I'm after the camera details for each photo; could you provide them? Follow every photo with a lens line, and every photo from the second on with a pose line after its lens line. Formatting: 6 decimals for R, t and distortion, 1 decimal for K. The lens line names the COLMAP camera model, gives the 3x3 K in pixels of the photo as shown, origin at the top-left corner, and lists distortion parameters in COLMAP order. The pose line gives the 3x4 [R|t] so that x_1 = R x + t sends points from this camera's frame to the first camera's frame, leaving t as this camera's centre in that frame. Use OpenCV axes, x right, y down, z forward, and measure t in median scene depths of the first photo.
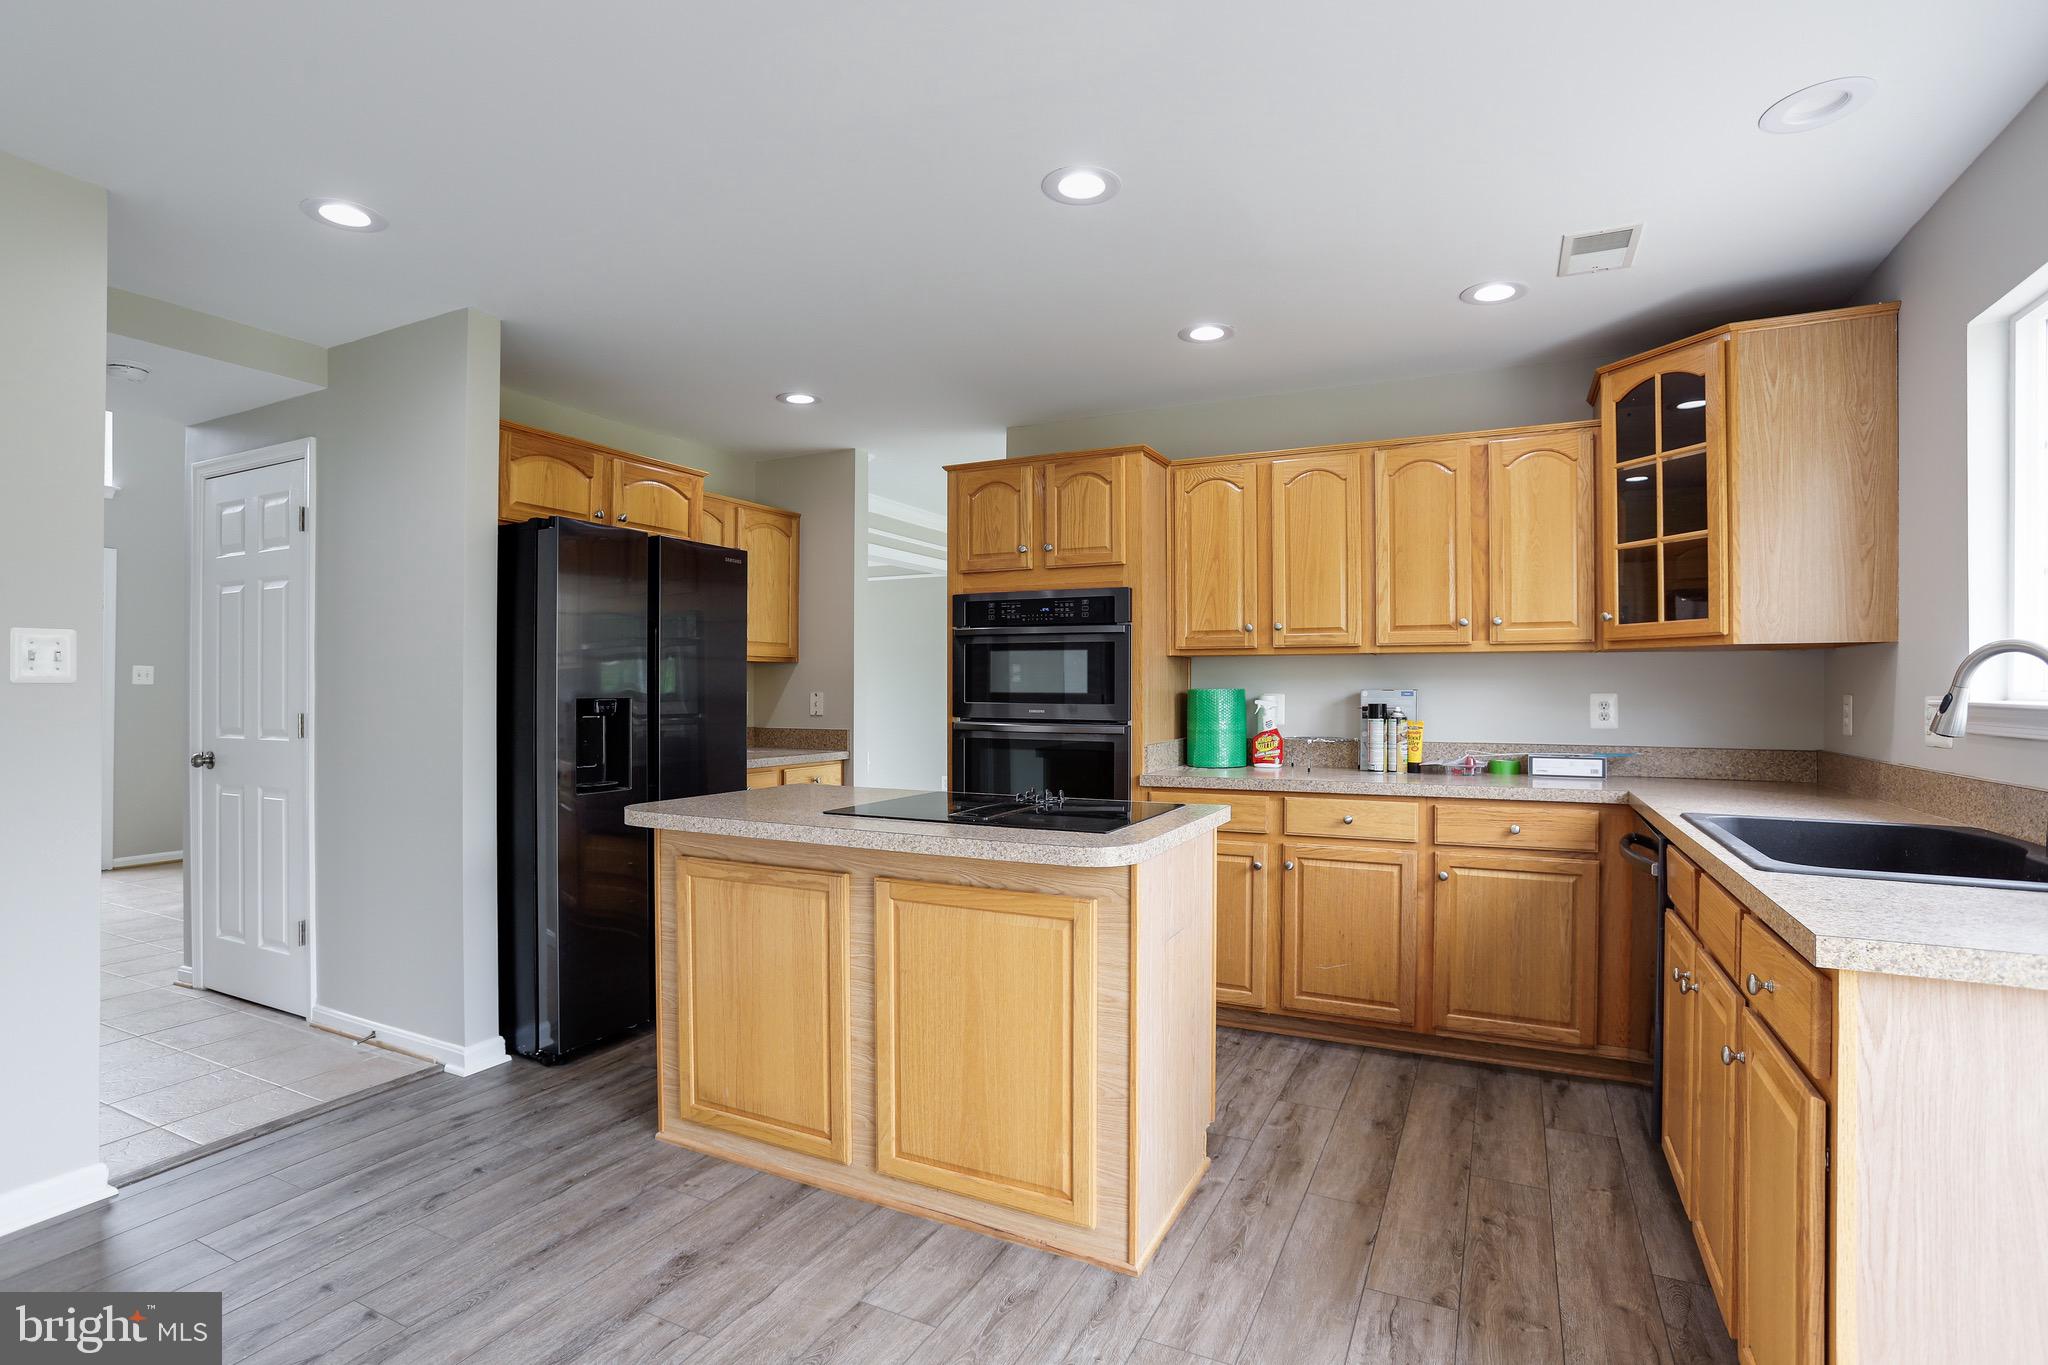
lens RADIAL K [[1051.4, 0, 1024.8], [0, 1051.4, 692.6], [0, 0, 1]] dist [-0.013427, 0.000756]
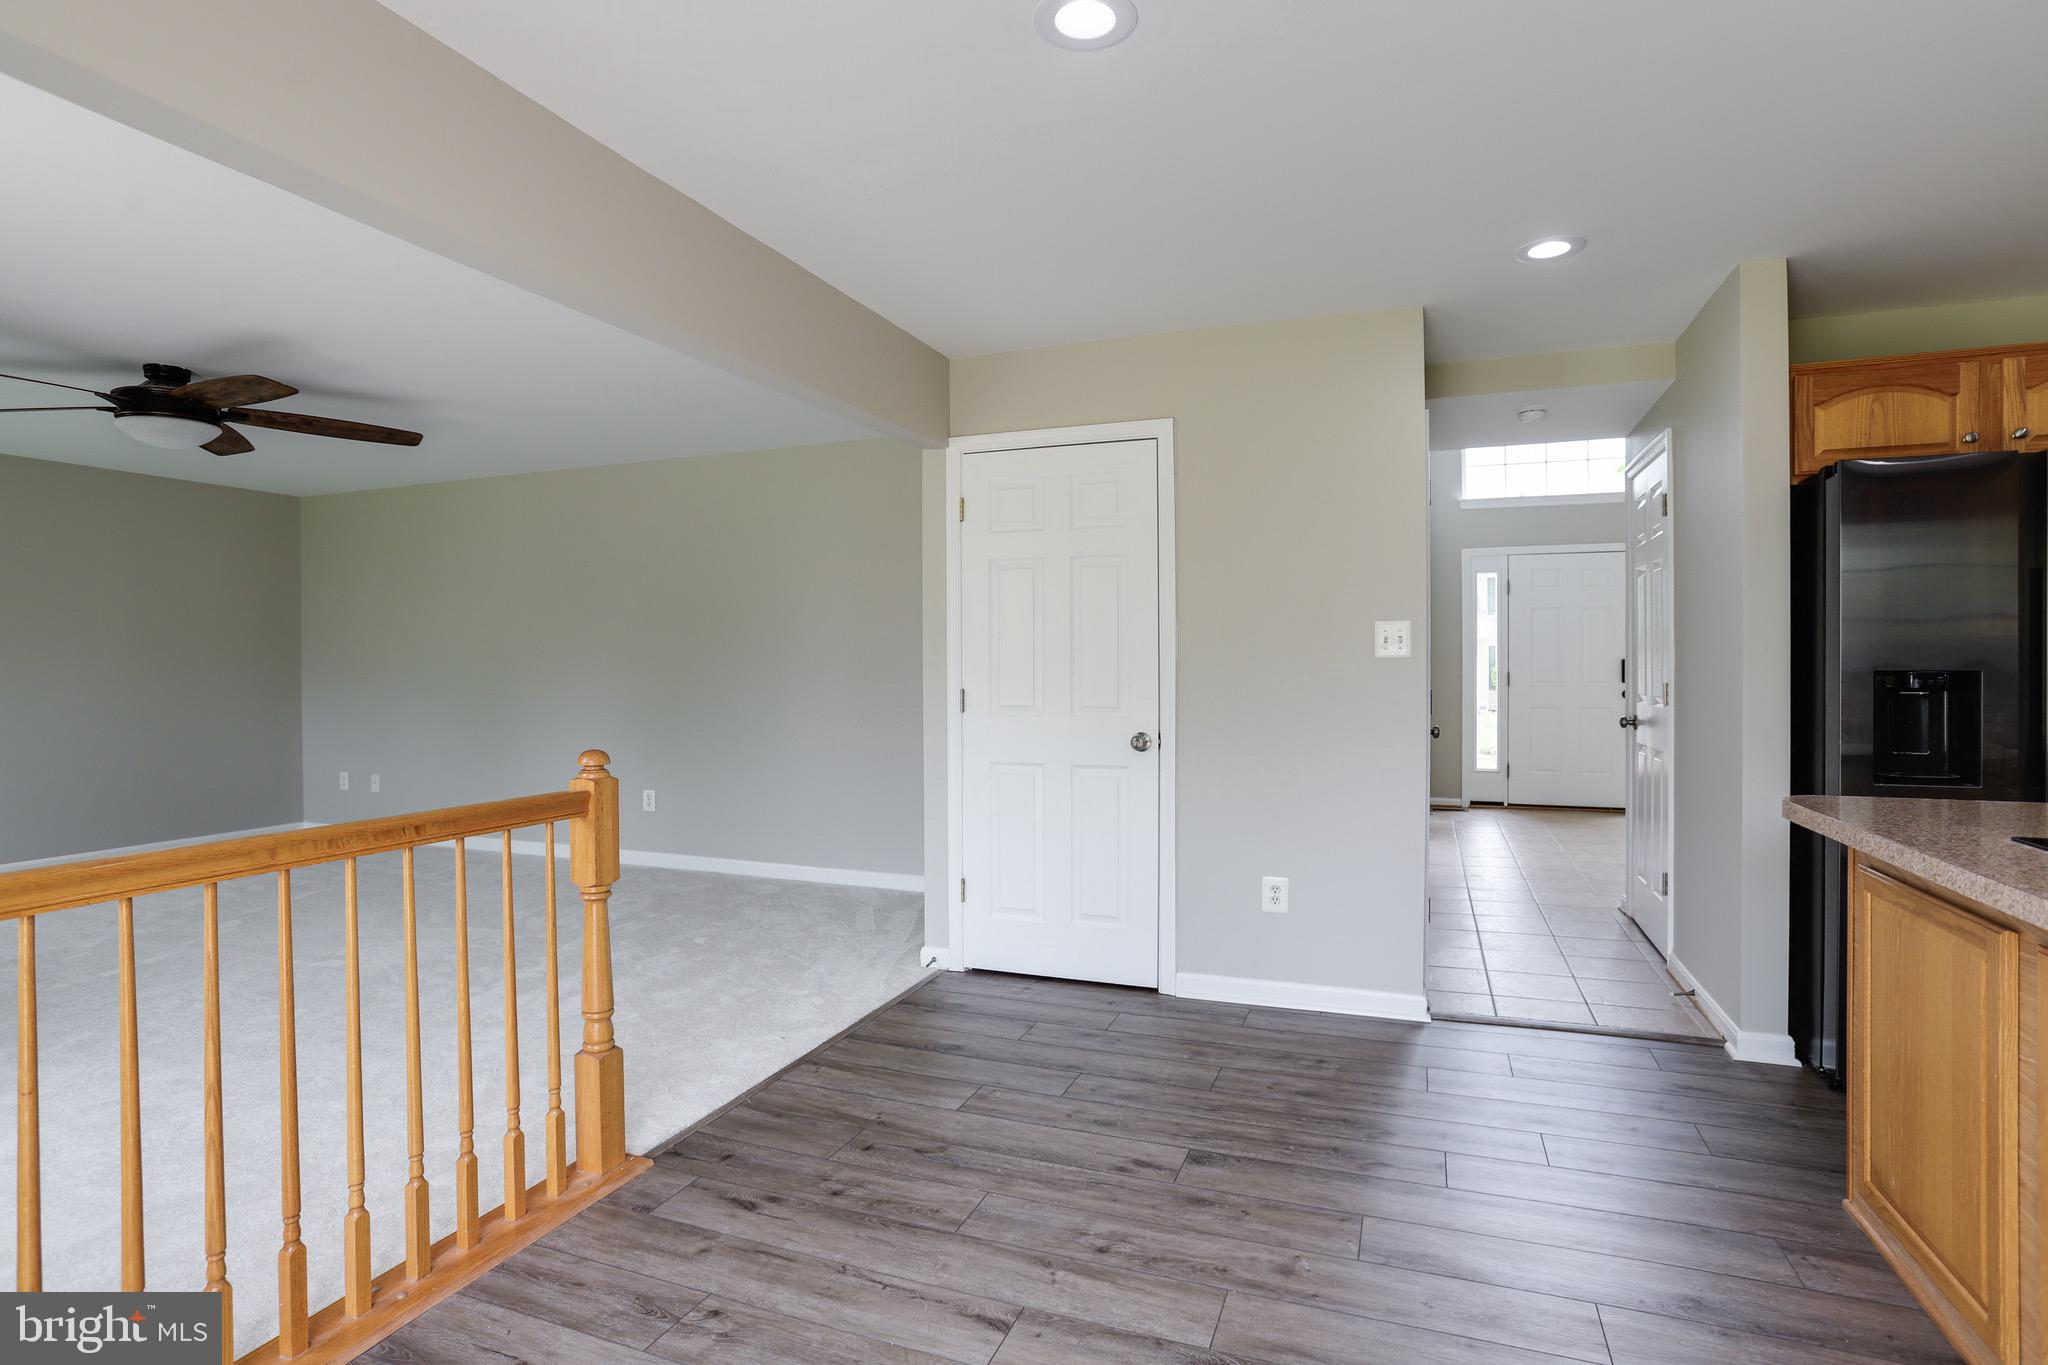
lens RADIAL K [[1012.8, 0, 1025.8], [0, 1012.8, 678.2], [0, 0, 1]] dist [-0.003416, 0.000048]
pose [[0.085934, 0.008846, -0.996262, 0.309052], [0.000604, 0.999960, 0.008931, 0.004292], [0.996301, -0.001369, 0.085925, 0.241131]]
